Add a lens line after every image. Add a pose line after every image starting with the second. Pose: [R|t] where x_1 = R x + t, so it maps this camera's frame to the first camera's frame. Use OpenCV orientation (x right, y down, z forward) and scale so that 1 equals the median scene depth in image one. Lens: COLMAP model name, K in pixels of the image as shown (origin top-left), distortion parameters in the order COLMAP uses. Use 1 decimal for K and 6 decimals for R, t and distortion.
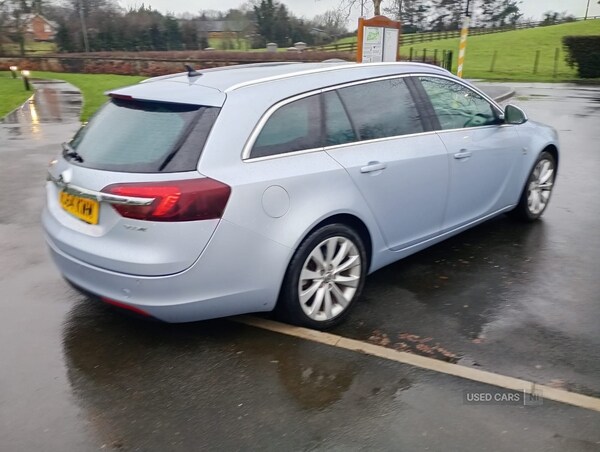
lens RADIAL K [[491.6, 0, 300.0], [0, 491.6, 226.0], [0, 0, 1]] dist [0.079048, -0.088924]
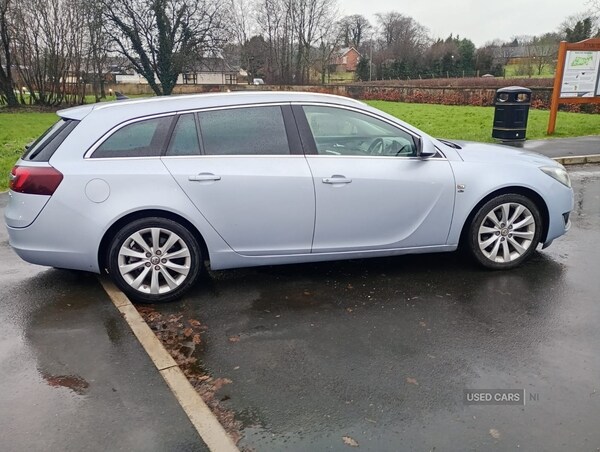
lens RADIAL K [[491.6, 0, 300.0], [0, 491.6, 226.0], [0, 0, 1]] dist [0.079048, -0.088924]
pose [[0.845951, 0.149666, -0.511828, 0.940356], [-0.174829, 0.984598, -0.001047, -0.041206], [0.503788, 0.090368, 0.859087, 0.093377]]
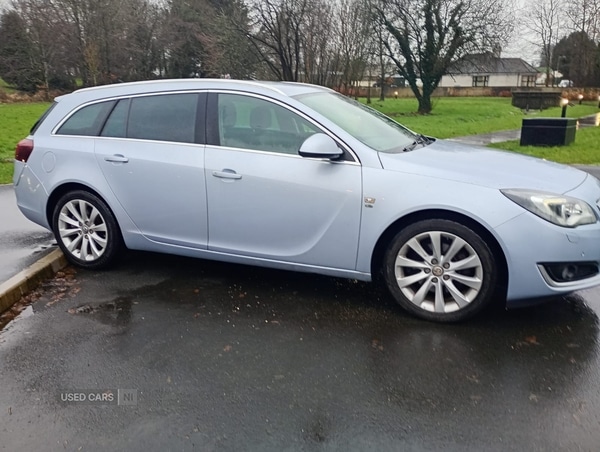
lens RADIAL K [[497.7, 0, 294.5], [0, 497.7, 226.4], [0, 0, 1]] dist [0.073148, -0.083920]
pose [[0.417163, 0.249394, -0.873944, 1.450892], [-0.300826, 0.945297, 0.126162, -0.245626], [0.857600, 0.210275, 0.469368, 0.792239]]
